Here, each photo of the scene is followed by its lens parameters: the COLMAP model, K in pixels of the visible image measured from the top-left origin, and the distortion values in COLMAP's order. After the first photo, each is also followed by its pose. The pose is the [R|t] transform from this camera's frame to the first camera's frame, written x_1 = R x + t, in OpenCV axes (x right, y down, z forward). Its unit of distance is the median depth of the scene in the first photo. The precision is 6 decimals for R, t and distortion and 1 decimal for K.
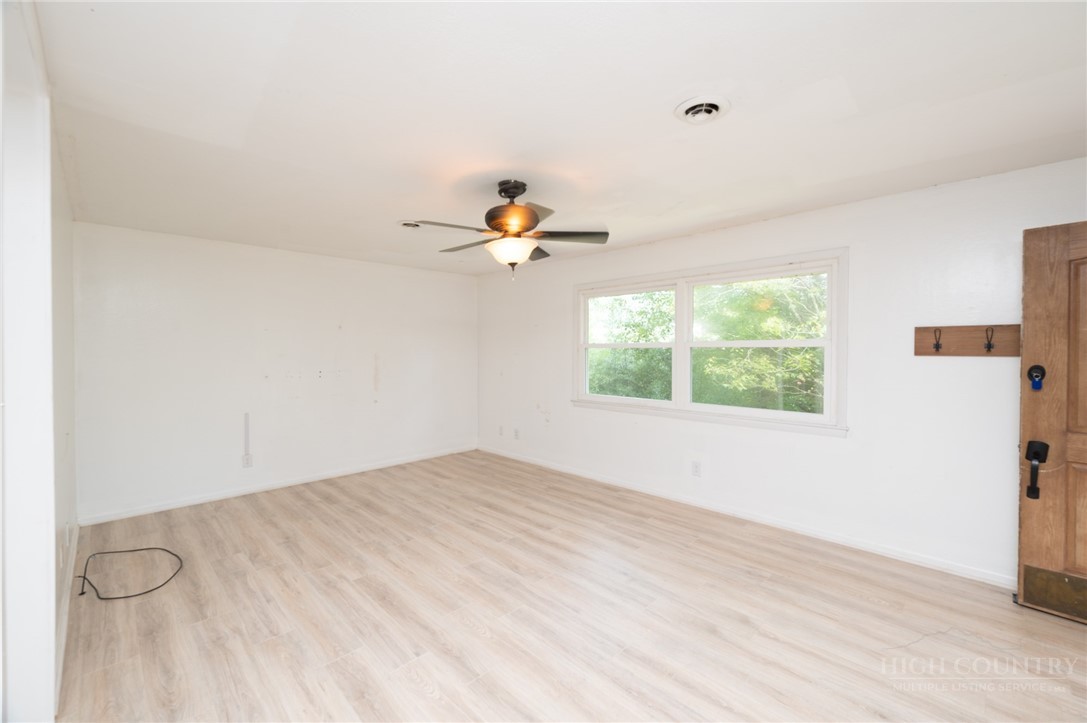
lens RADIAL K [[450.3, 0, 545.1], [0, 450.3, 359.8], [0, 0, 1]] dist [0.003319, -0.000352]
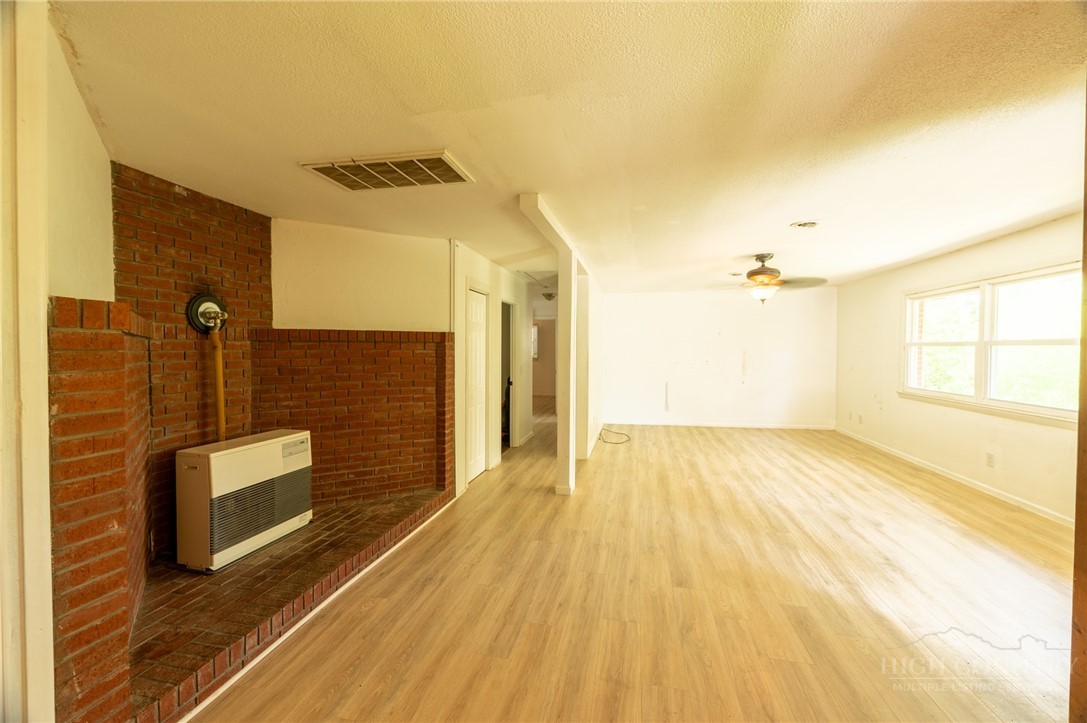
lens RADIAL K [[450.3, 0, 546.0], [0, 450.3, 363.8], [0, 0, 1]] dist [0.003319, -0.000352]
pose [[0.550368, 0.028525, -0.834435, 0.717428], [-0.015765, 0.999593, 0.023773, 0.007486], [0.834773, 0.000071, 0.550594, -0.520483]]
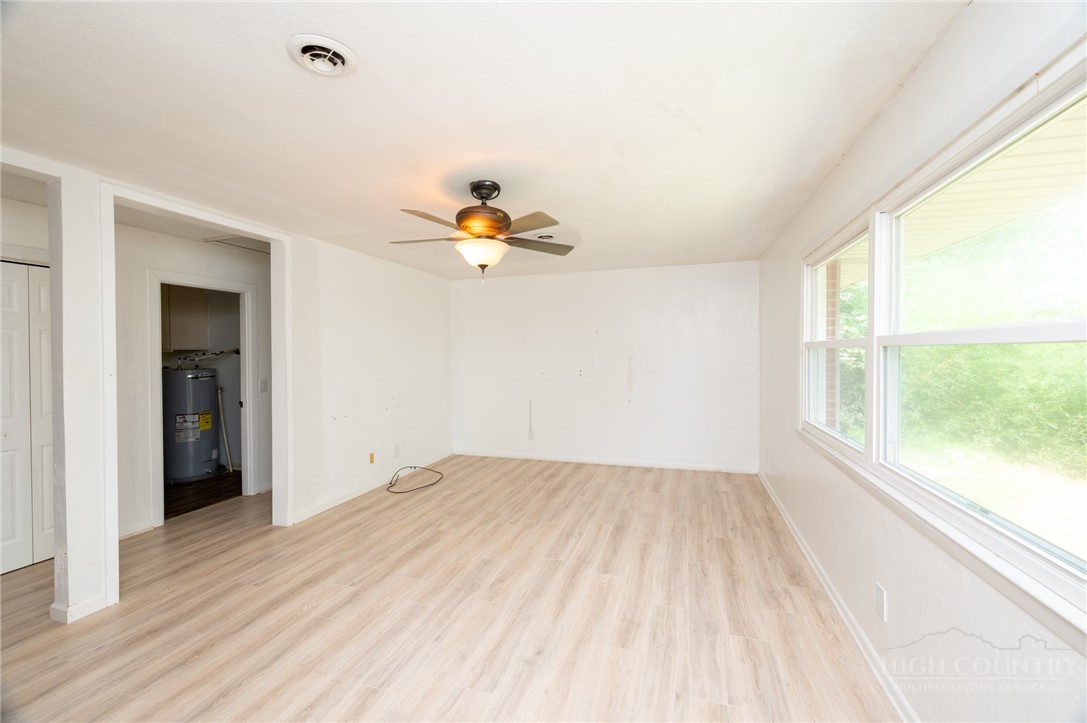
lens RADIAL K [[450.3, 0, 562.2], [0, 450.3, 352.0], [0, 0, 1]] dist [0.003319, -0.000352]
pose [[0.456436, -0.006420, -0.889733, 0.674415], [-0.011320, 0.999851, -0.013021, -0.007977], [0.889684, 0.016015, 0.456296, 0.540033]]
